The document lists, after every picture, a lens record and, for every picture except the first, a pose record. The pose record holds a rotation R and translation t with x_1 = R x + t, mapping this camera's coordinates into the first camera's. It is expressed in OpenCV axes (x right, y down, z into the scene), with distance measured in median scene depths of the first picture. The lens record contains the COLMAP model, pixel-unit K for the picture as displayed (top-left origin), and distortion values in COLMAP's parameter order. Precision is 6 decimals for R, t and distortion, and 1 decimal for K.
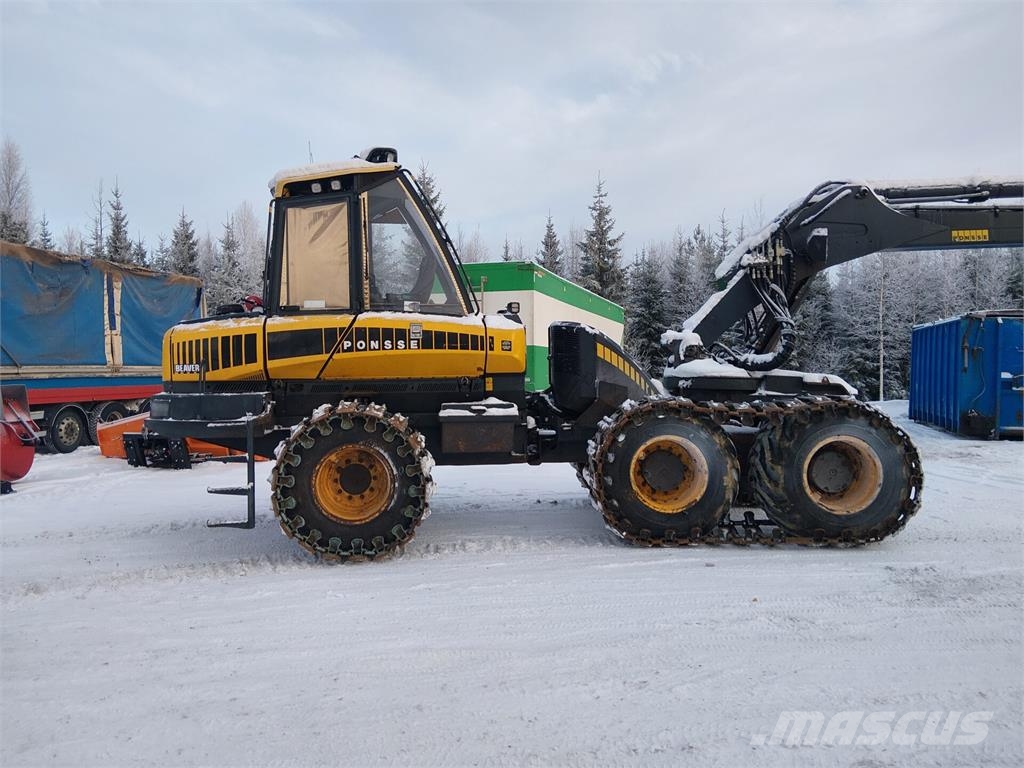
lens RADIAL K [[772.0, 0, 512.0], [0, 772.0, 384.0], [0, 0, 1]] dist [0.065835, -0.089961]
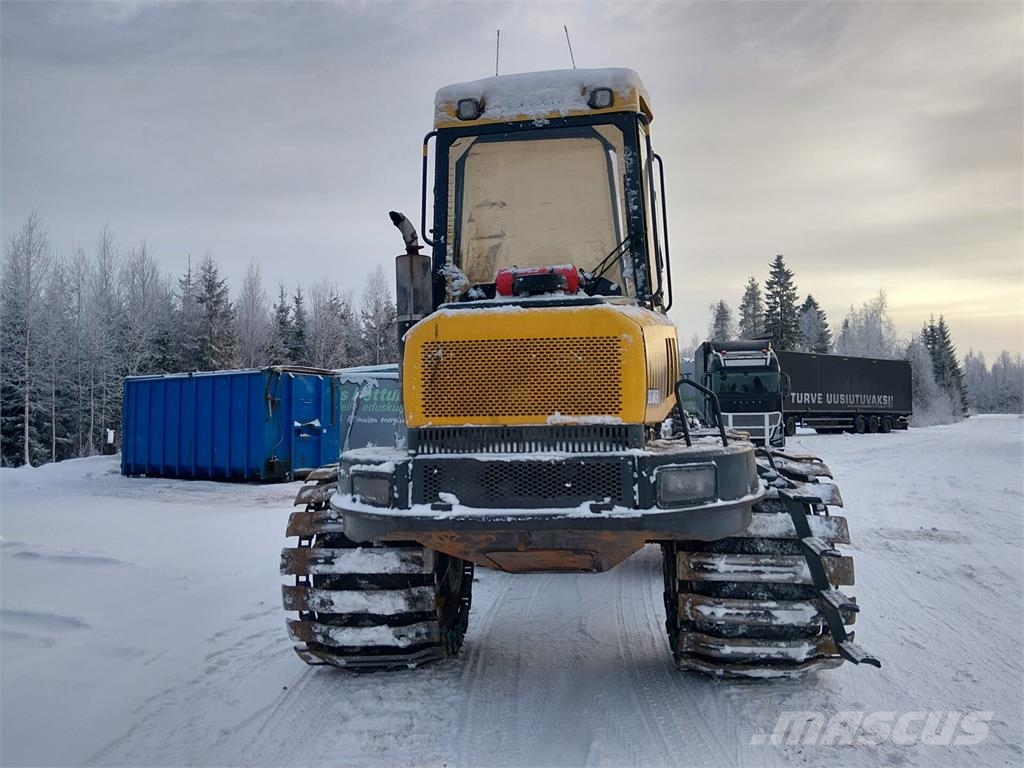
lens RADIAL K [[776.2, 0, 506.8], [0, 776.2, 378.5], [0, 0, 1]] dist [0.117050, -0.202249]
pose [[0.271180, 0.042755, 0.961579, -0.896674], [0.036515, 0.997837, -0.054665, -0.008606], [-0.961836, 0.049936, 0.269032, 0.948494]]
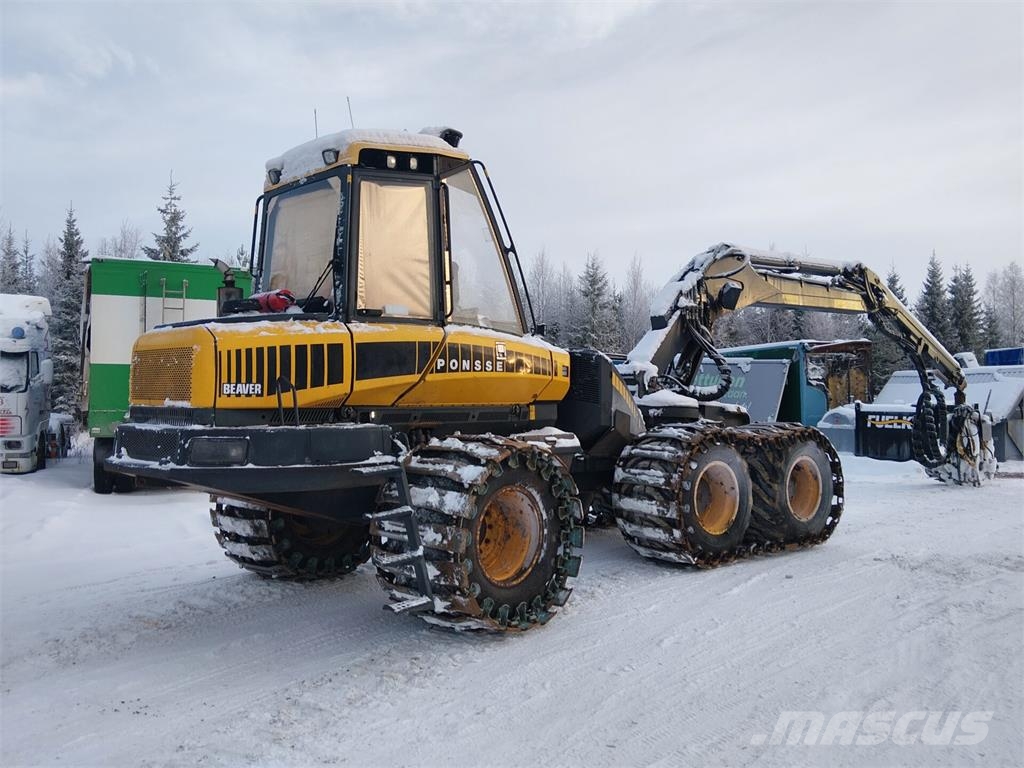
lens RADIAL K [[776.2, 0, 506.8], [0, 776.2, 378.5], [0, 0, 1]] dist [0.117050, -0.202249]
pose [[0.766071, 0.028446, 0.642126, -0.669334], [-0.000502, 0.999046, -0.043659, -0.000043], [-0.642755, 0.033124, 0.765355, 0.333933]]
